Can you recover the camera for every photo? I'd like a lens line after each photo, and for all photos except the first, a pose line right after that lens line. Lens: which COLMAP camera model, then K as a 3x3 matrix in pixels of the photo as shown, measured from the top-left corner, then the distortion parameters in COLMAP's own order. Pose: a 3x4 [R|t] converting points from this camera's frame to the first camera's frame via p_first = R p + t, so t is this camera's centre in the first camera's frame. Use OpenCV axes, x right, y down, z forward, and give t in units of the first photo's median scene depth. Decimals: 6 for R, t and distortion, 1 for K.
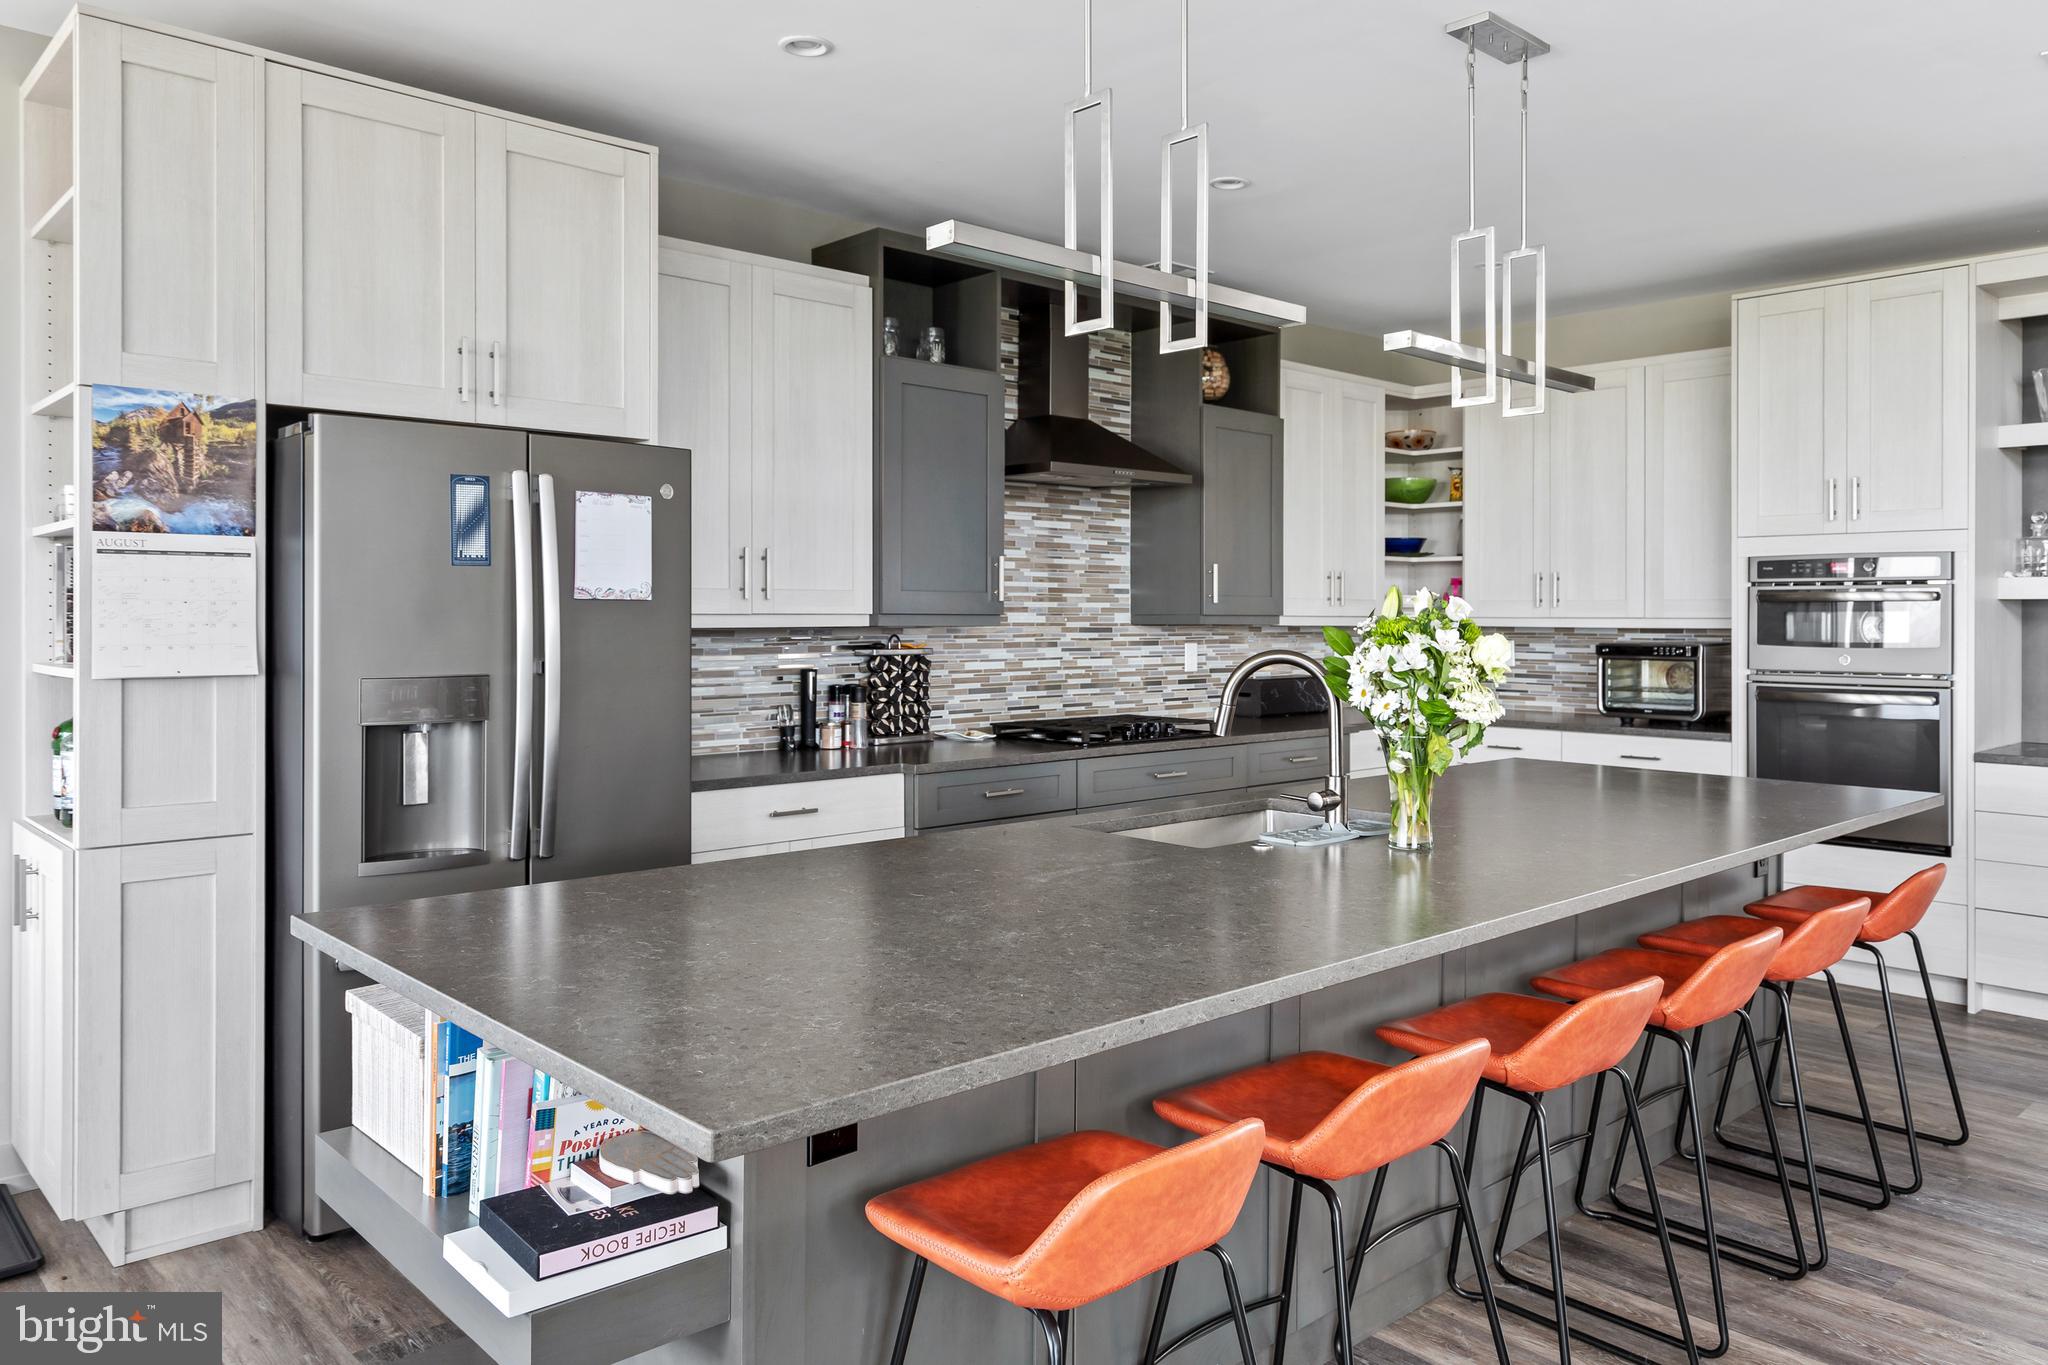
lens RADIAL K [[1444.6, 0, 1029.0], [0, 1444.6, 622.7], [0, 0, 1]] dist [0.005937, 0.002538]
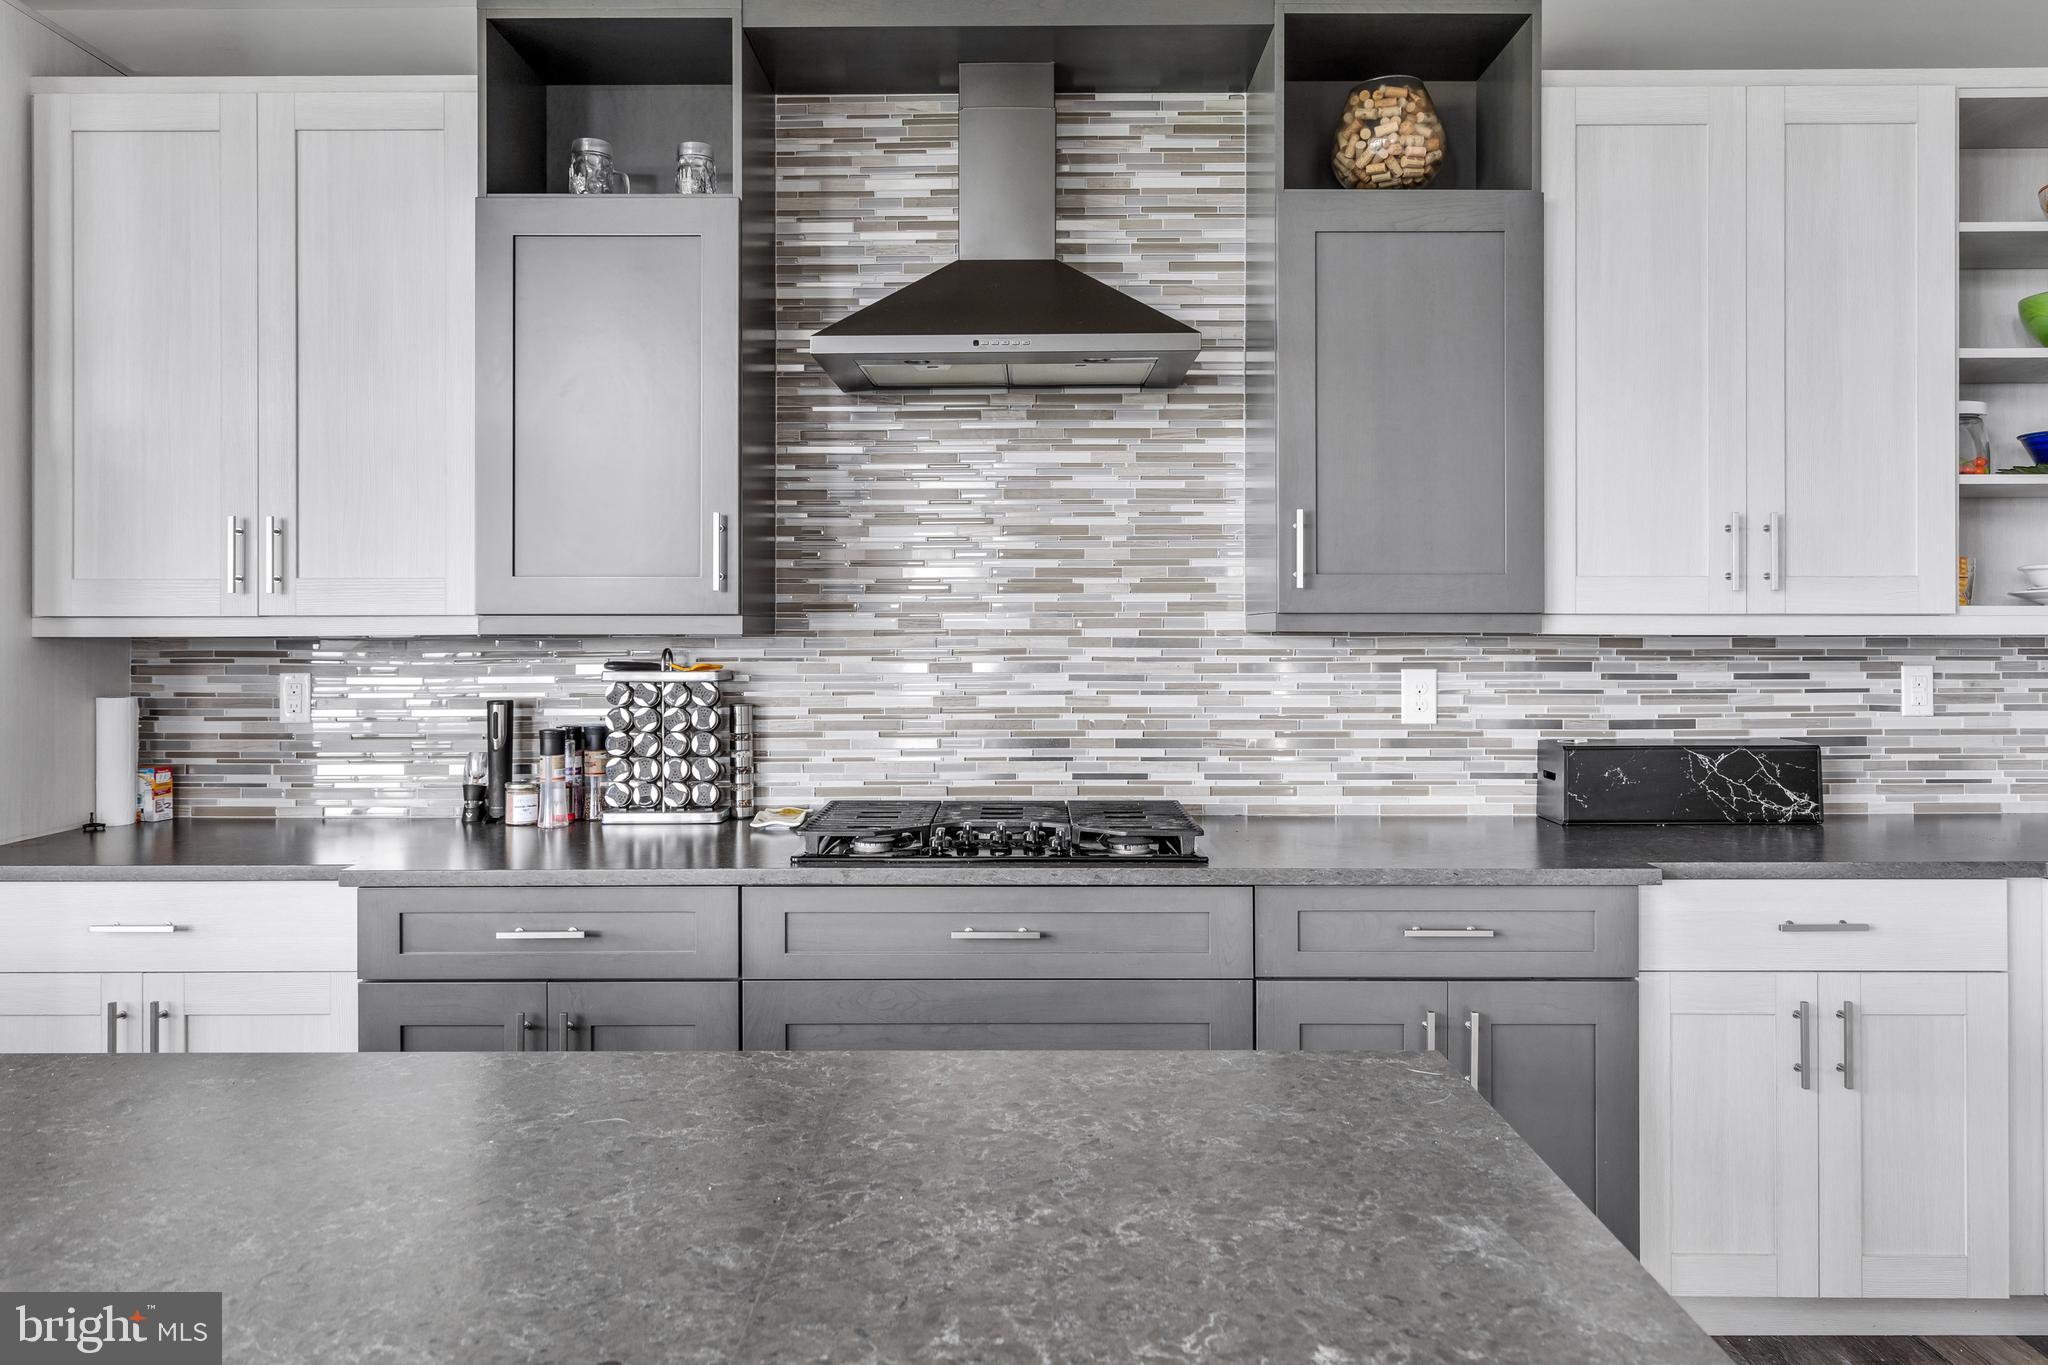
lens RADIAL K [[1444.6, 0, 1029.0], [0, 1444.6, 622.7], [0, 0, 1]] dist [0.005937, 0.002538]
pose [[0.722520, -0.004721, -0.691334, 0.404123], [0.000110, 0.999977, -0.006714, 0.001135], [0.691350, 0.004775, 0.722504, 0.582916]]
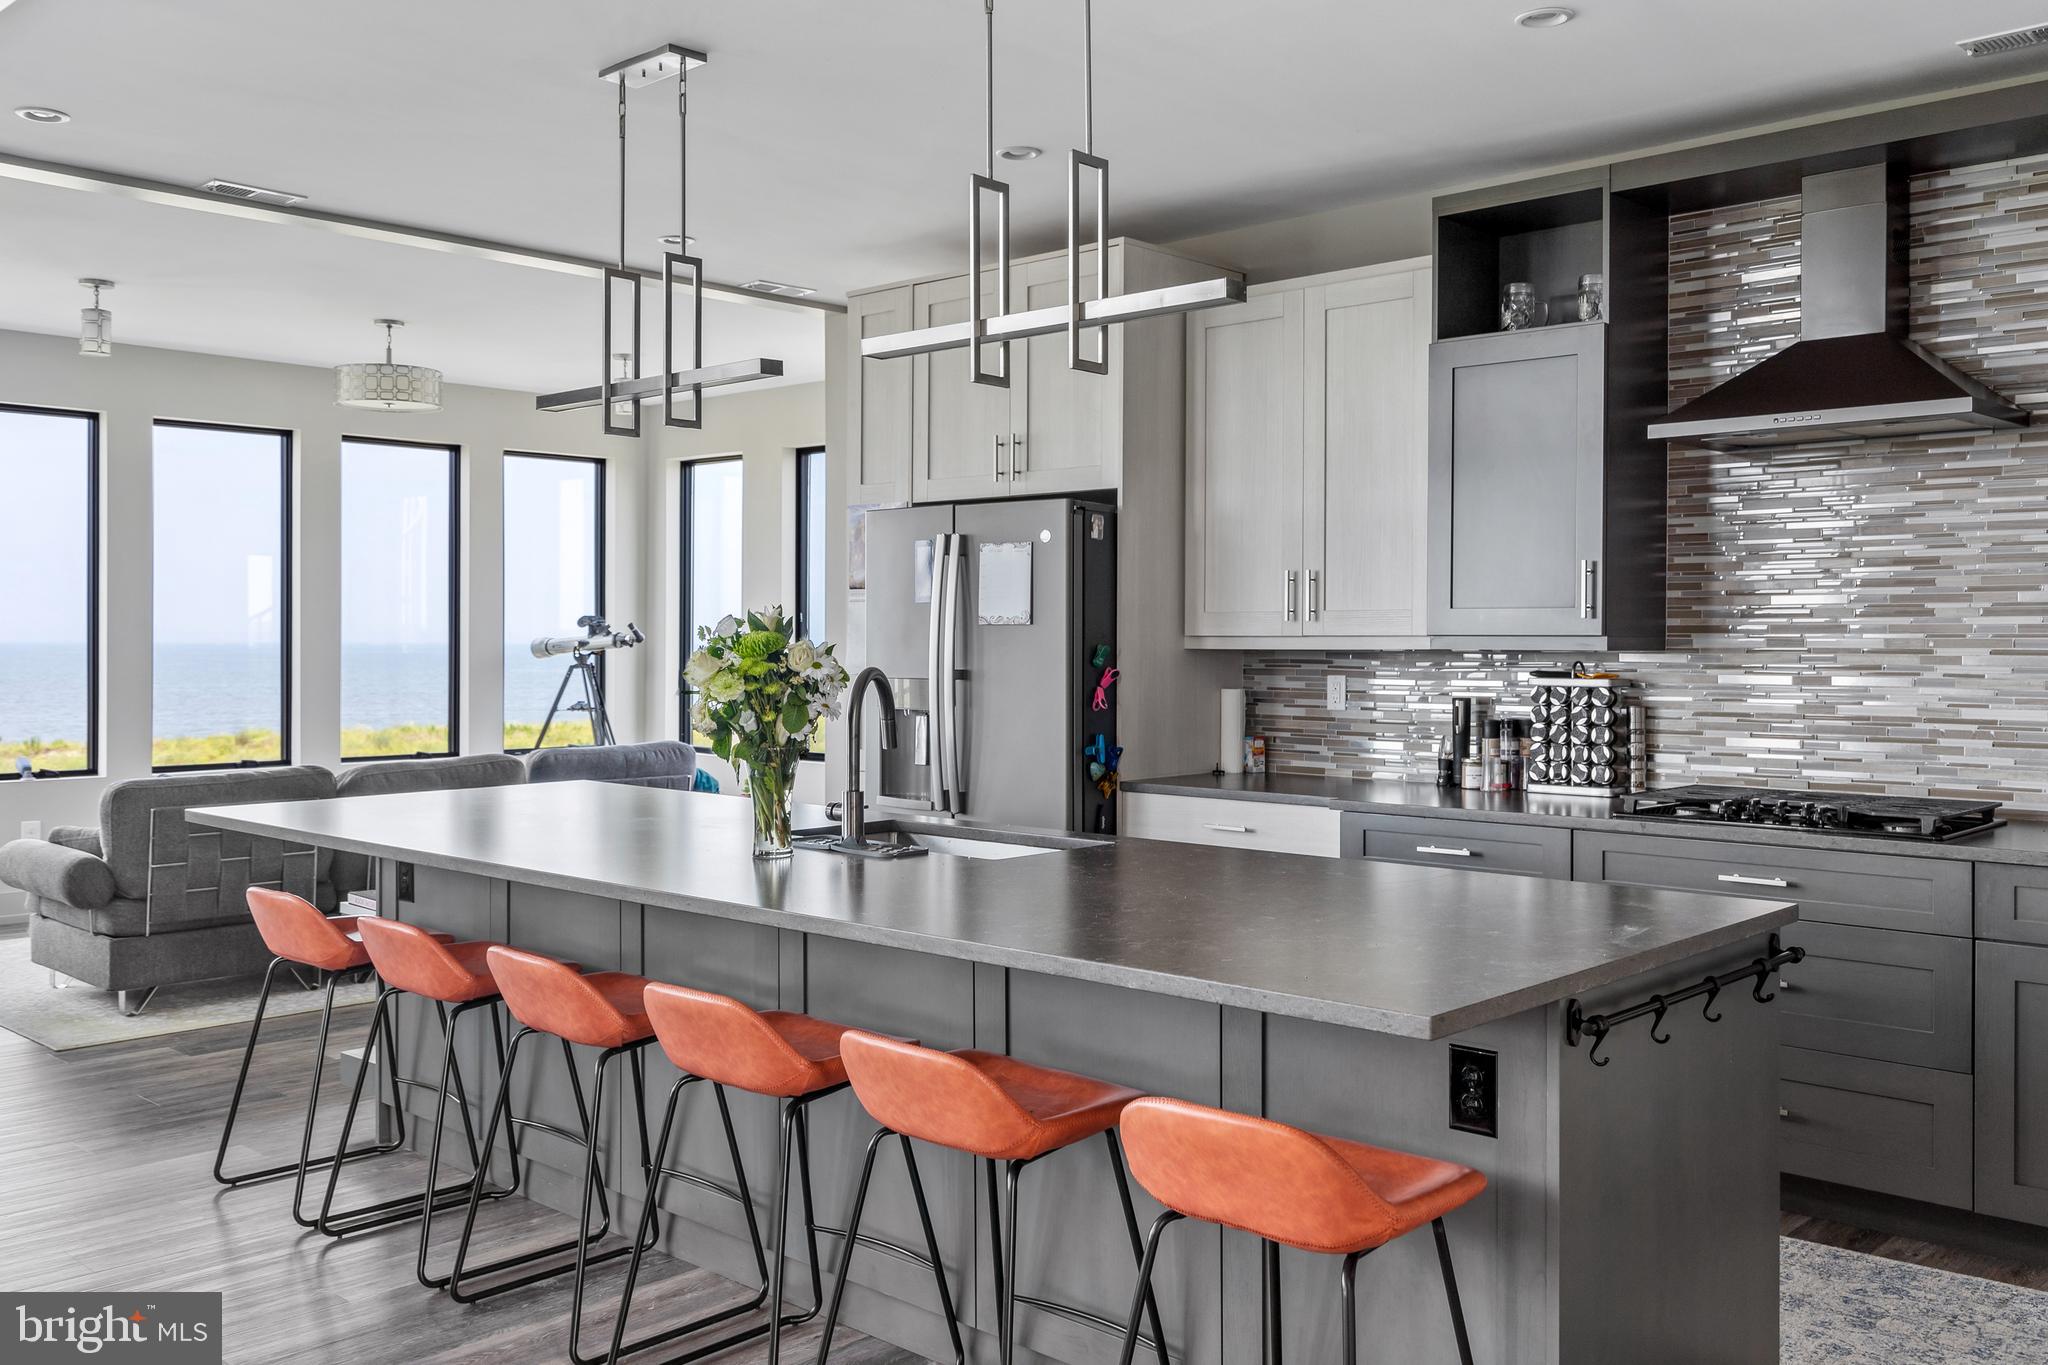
lens RADIAL K [[1780.4, 0, 1024.9], [0, 1780.4, 655.5], [0, 0, 1]] dist [0.015075, 0.006442]
pose [[0.061152, 0.007463, -0.998101, 0.791262], [-0.006838, 0.999952, 0.007058, 0.000020], [0.998105, 0.006393, 0.061200, 0.558283]]
